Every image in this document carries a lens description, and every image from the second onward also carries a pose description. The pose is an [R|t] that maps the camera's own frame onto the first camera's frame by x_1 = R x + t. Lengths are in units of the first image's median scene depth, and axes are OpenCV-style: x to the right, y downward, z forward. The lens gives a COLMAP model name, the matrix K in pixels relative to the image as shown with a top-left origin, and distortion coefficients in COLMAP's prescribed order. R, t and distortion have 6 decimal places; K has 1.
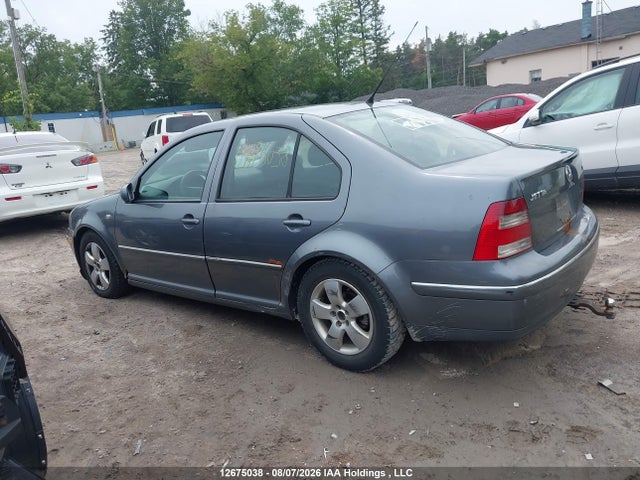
lens RADIAL K [[518.3, 0, 320.0], [0, 518.3, 240.0], [0, 0, 1]] dist [0.004758, -0.006024]
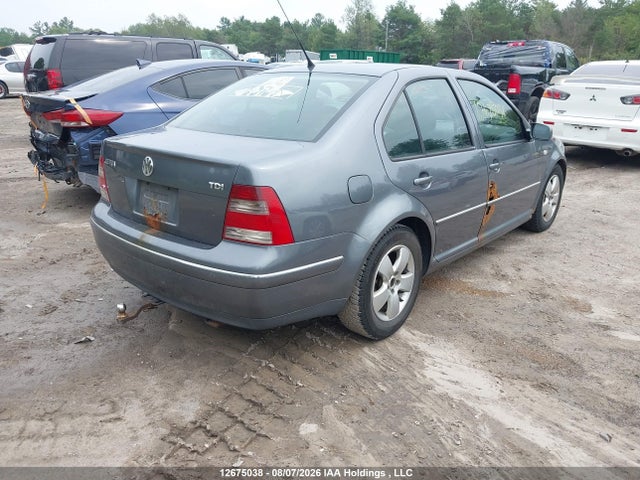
lens RADIAL K [[531.9, 0, 320.0], [0, 531.9, 240.0], [0, 0, 1]] dist [-0.003715, 0.000264]
pose [[-0.064377, 0.397094, -0.915517, 0.713933], [-0.238747, 0.884650, 0.400494, -0.240028], [0.968946, 0.244359, 0.037854, 0.666404]]
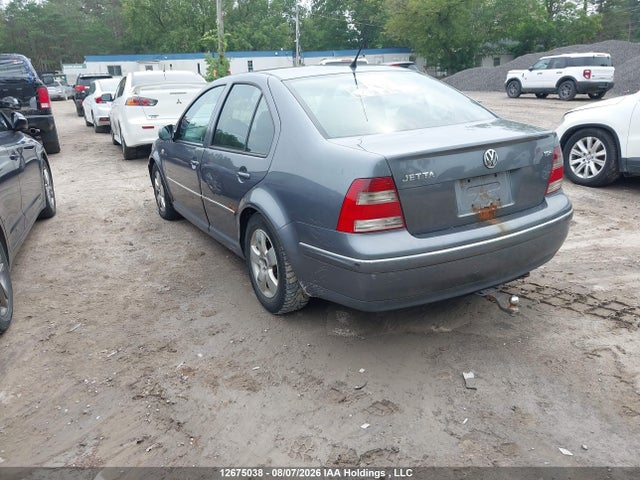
lens RADIAL K [[518.3, 0, 320.0], [0, 518.3, 240.0], [0, 0, 1]] dist [0.004758, -0.006024]
pose [[0.926914, 0.167195, -0.335972, 0.276284], [-0.132929, 0.983501, 0.122699, -0.029167], [0.350943, -0.069071, 0.933846, -0.001083]]
